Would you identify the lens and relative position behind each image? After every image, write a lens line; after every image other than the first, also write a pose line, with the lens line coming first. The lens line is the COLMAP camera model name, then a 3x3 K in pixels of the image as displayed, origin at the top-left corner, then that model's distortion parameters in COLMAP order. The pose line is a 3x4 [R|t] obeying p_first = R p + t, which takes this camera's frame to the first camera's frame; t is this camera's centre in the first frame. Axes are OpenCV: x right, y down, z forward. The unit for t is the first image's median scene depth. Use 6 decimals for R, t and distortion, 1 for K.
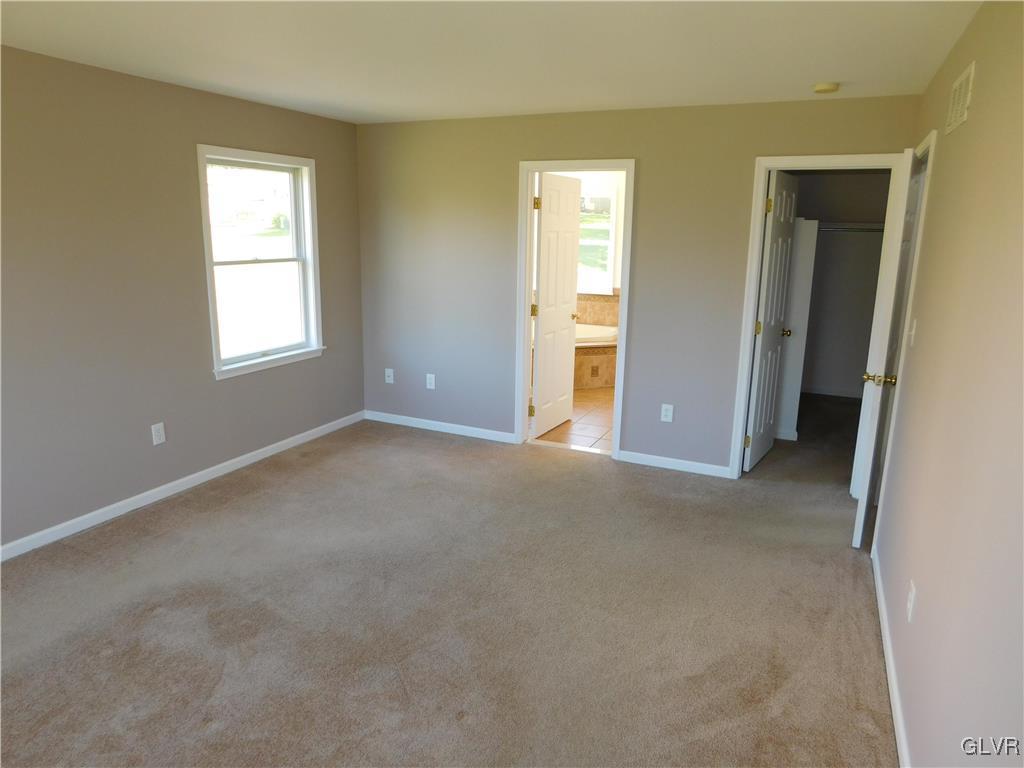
lens RADIAL K [[664.3, 0, 512.0], [0, 664.3, 384.0], [0, 0, 1]] dist [-0.076558, 0.054461]
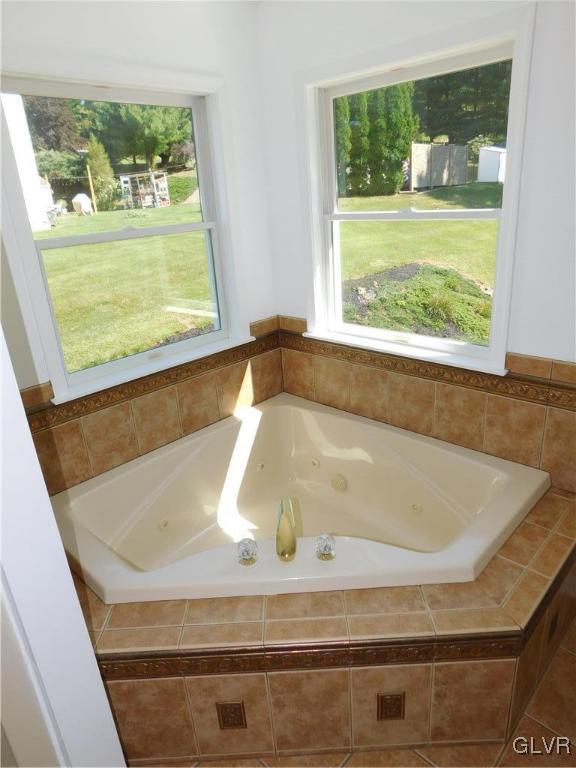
lens RADIAL K [[498.2, 0, 288.0], [0, 498.2, 384.0], [0, 0, 1]] dist [-0.076558, 0.054461]
pose [[0.941246, 0.046396, -0.334520, 0.130562], [0.001265, 0.990027, 0.140872, -0.162897], [0.337720, -0.133018, 0.931800, 0.723370]]
